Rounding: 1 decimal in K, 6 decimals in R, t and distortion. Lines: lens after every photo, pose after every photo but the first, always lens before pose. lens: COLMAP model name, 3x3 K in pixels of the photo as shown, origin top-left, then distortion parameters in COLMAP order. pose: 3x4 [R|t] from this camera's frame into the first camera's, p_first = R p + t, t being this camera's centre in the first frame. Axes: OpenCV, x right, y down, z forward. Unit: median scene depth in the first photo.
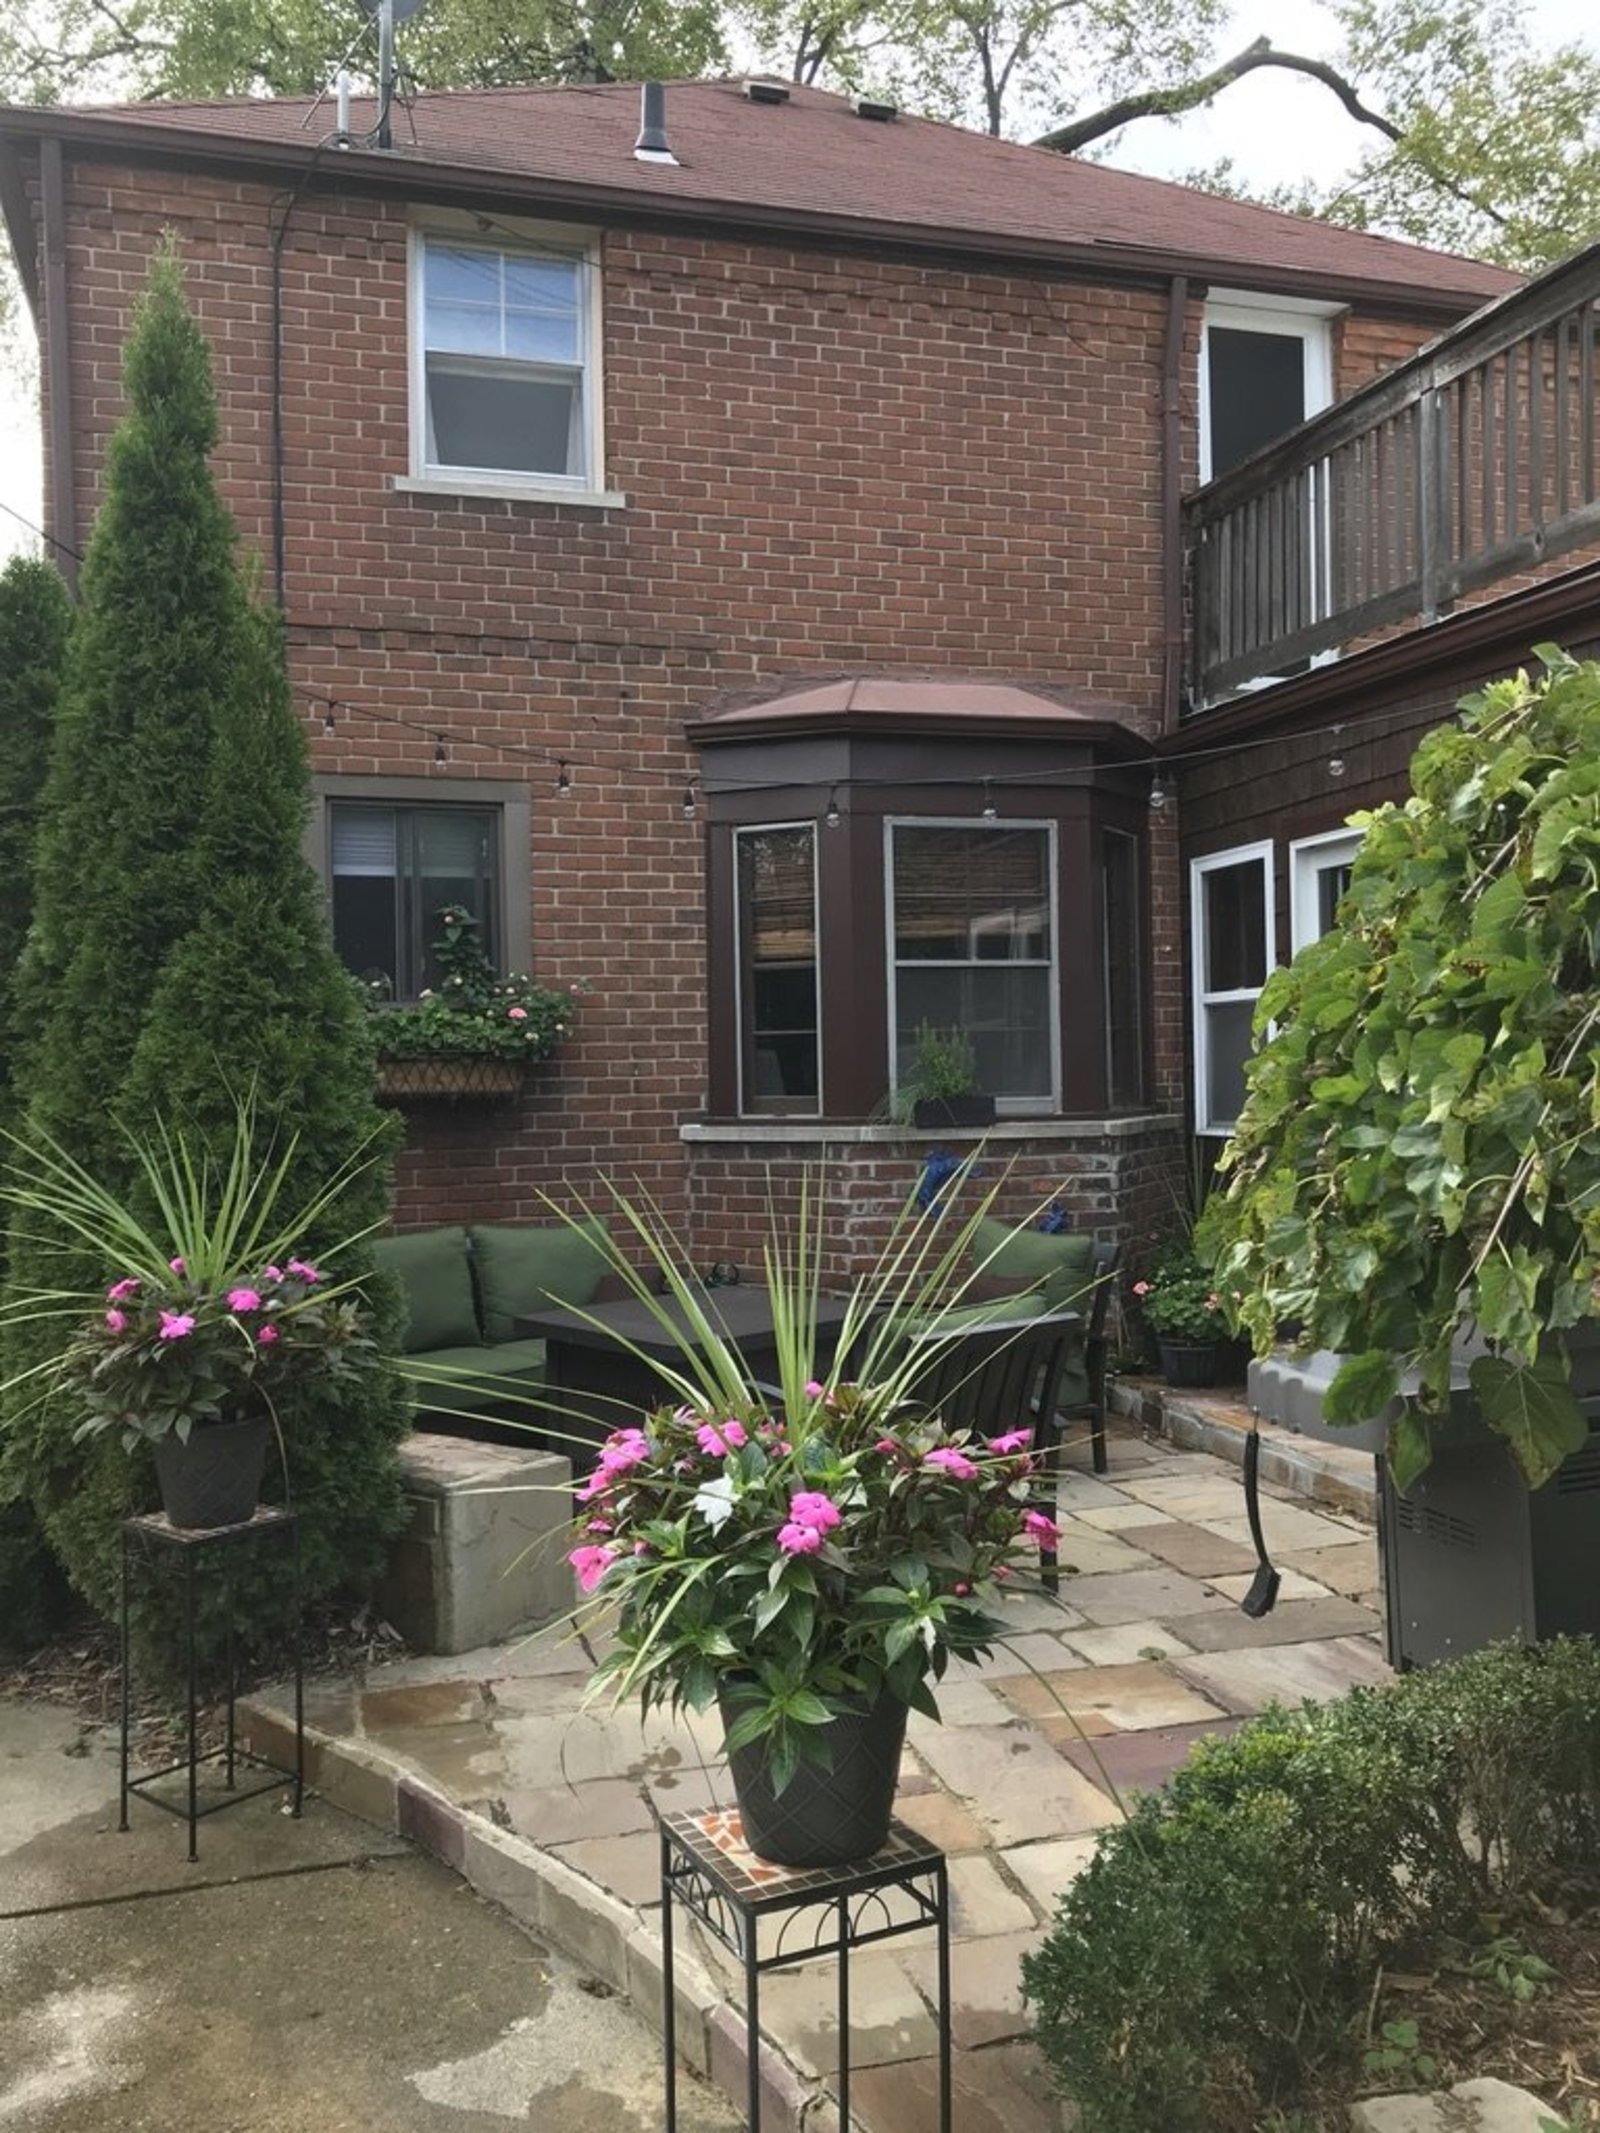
lens RADIAL K [[1754.5, 0, 796.7], [0, 1754.5, 1065.6], [0, 0, 1]] dist [-0.005569, -0.013392]
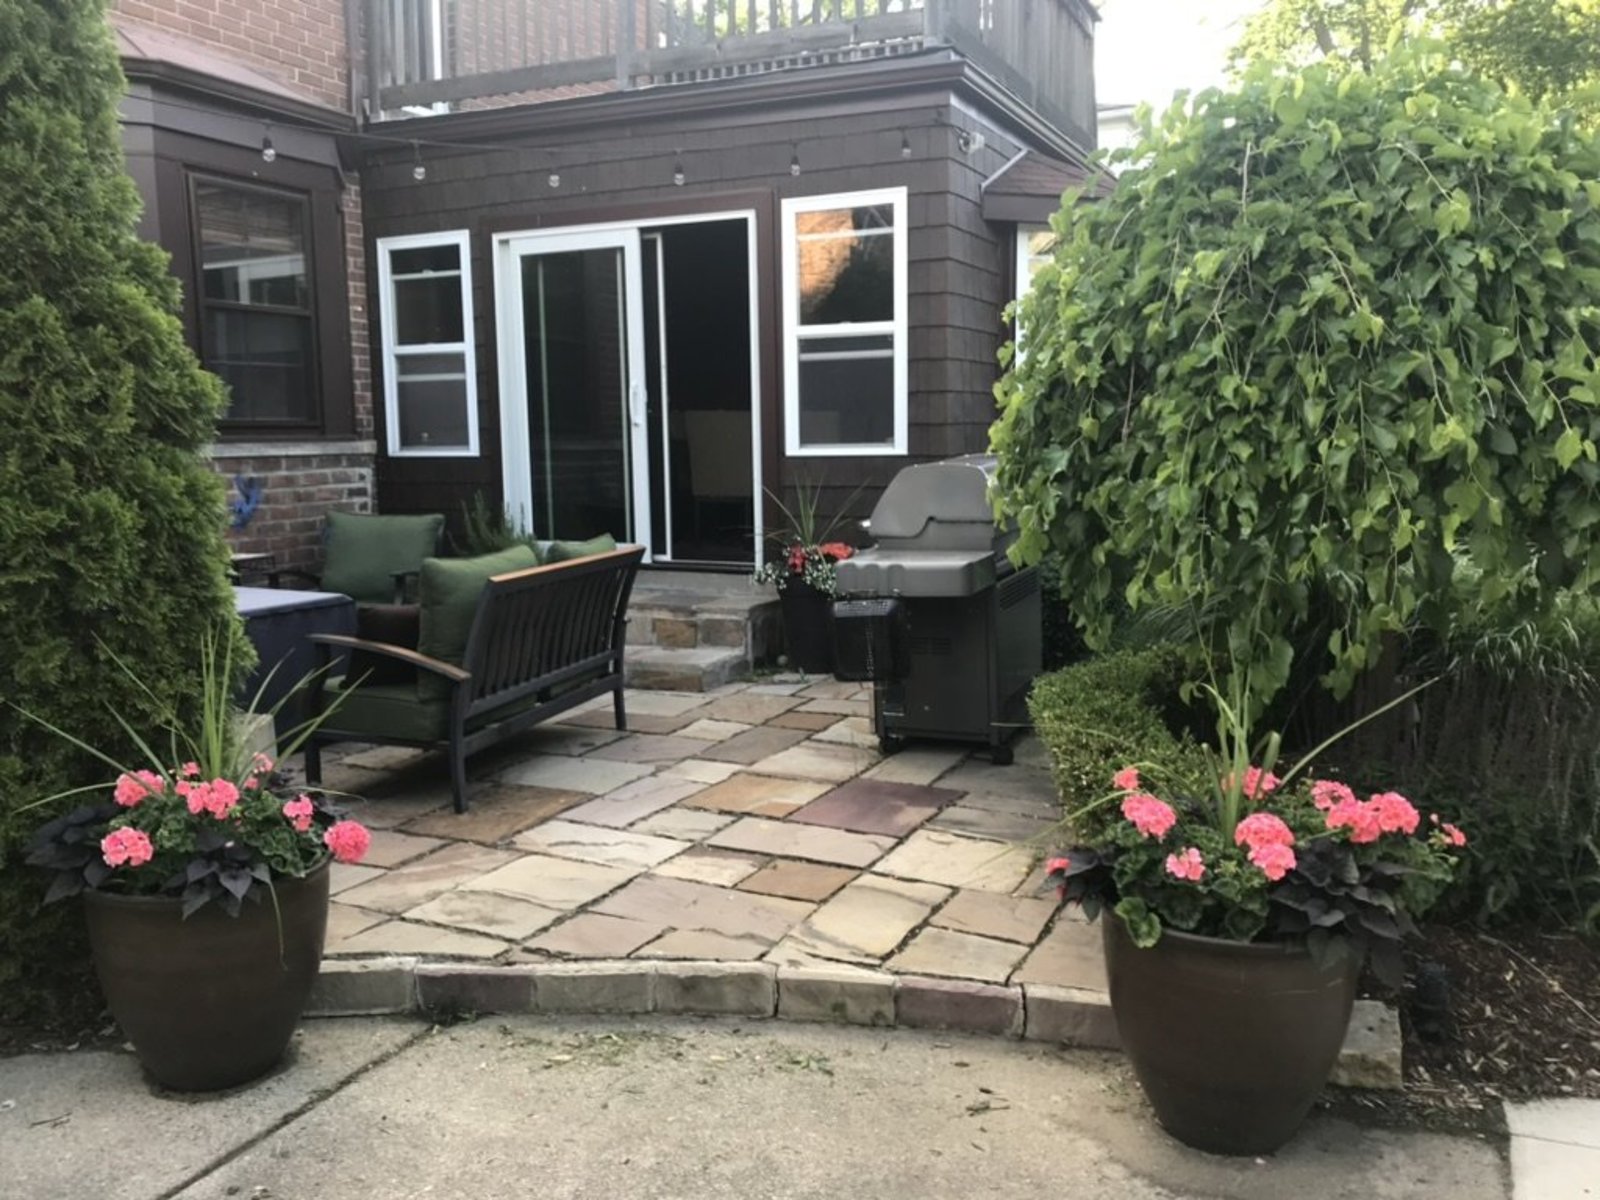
lens RADIAL K [[1316.1, 0, 799.5], [0, 1316.1, 601.7], [0, 0, 1]] dist [-0.005569, -0.013392]
pose [[0.646690, -0.089110, 0.757529, -0.383186], [-0.002408, 0.992909, 0.118854, 0.035807], [-0.762749, -0.078686, 0.641890, 0.152454]]
